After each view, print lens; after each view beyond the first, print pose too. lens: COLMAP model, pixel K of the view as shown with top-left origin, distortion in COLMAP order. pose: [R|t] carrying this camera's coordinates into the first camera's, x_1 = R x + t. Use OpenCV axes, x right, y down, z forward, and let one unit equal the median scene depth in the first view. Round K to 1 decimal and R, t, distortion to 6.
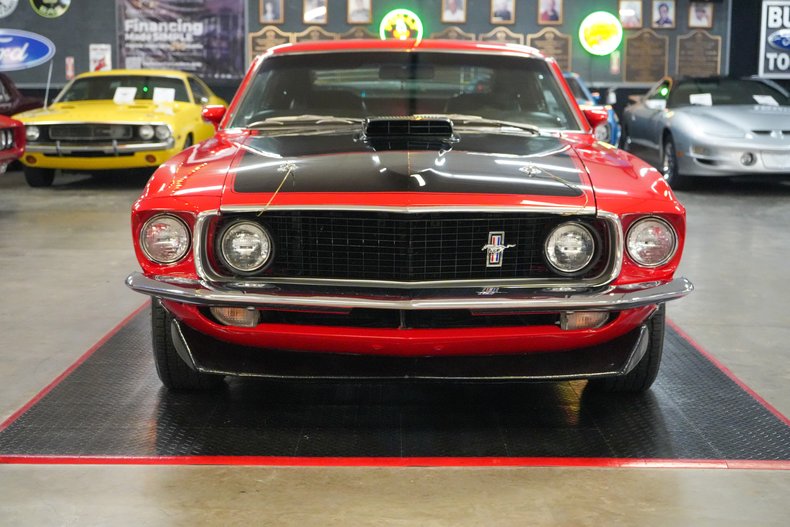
lens RADIAL K [[1238.0, 0, 395.0], [0, 1238.0, 263.5], [0, 0, 1]] dist [-0.031209, 0.138517]
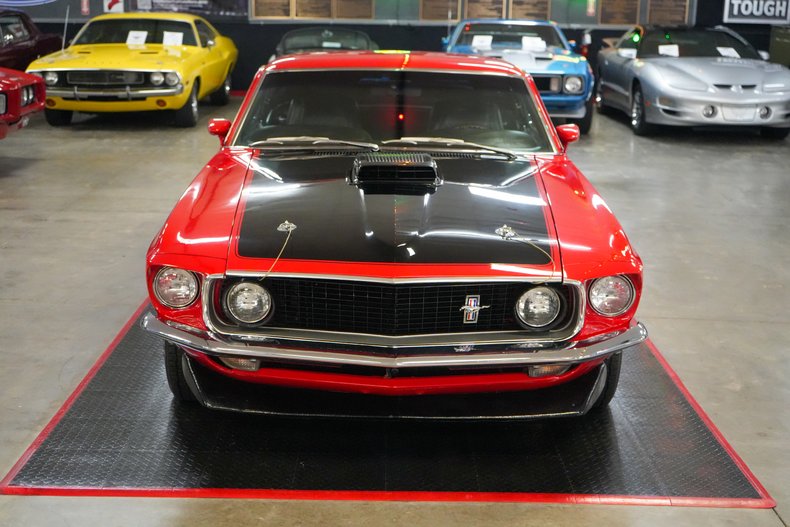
lens RADIAL K [[1131.9, 0, 395.0], [0, 1131.9, 263.5], [0, 0, 1]] dist [-0.013654, 0.031542]
pose [[0.999896, 0.011356, 0.008923, 0.000612], [-0.012155, 0.995370, 0.095350, -0.041935], [-0.007799, -0.095448, 0.995404, -0.004318]]
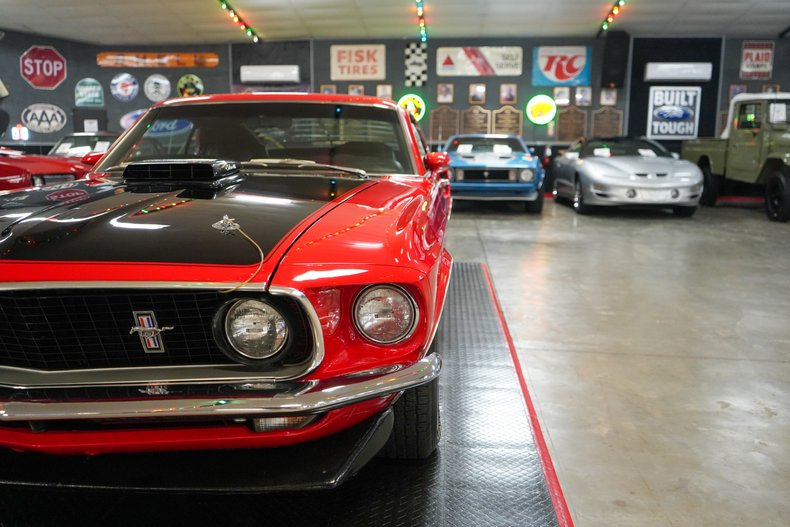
lens RADIAL K [[702.5, 0, 395.0], [0, 702.5, 263.5], [0, 0, 1]] dist [-0.004111, -0.002090]
pose [[0.997060, 0.011567, -0.075744, 0.073793], [-0.009958, 0.999717, 0.021584, -0.018034], [0.075972, -0.020766, 0.996894, 0.162559]]
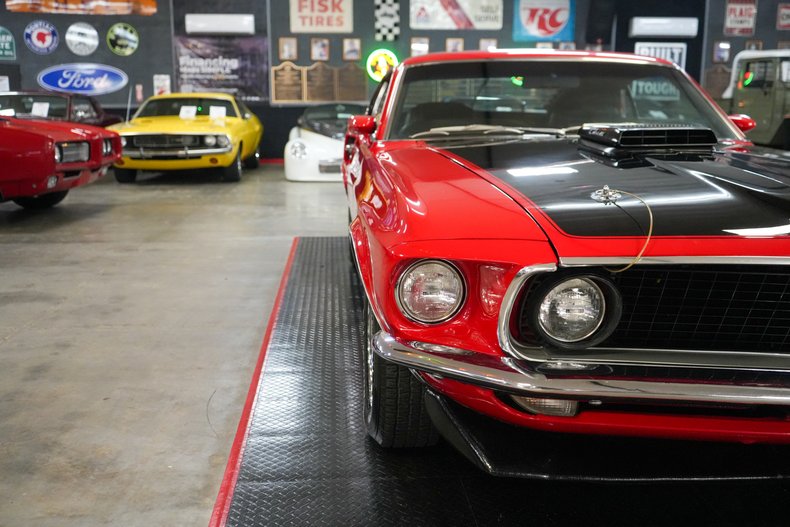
lens RADIAL K [[774.6, 0, 395.0], [0, 774.6, 263.5], [0, 0, 1]] dist [0.010994, 0.001782]
pose [[0.996737, -0.020279, 0.078125, -0.072868], [0.015939, 0.998316, 0.055780, -0.018890], [-0.079124, -0.054353, 0.995382, 0.160930]]
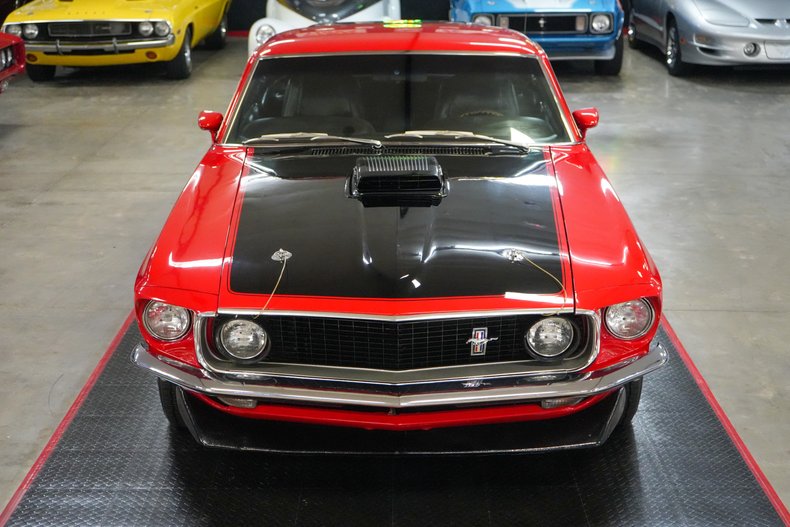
lens RADIAL K [[1238.0, 0, 395.0], [0, 1238.0, 263.5], [0, 0, 1]] dist [-0.031209, 0.138517]
pose [[0.999896, -0.011830, -0.008245, 0.005271], [0.012937, 0.988505, 0.150636, -0.066592], [0.006368, -0.150727, 0.988555, -0.009954]]
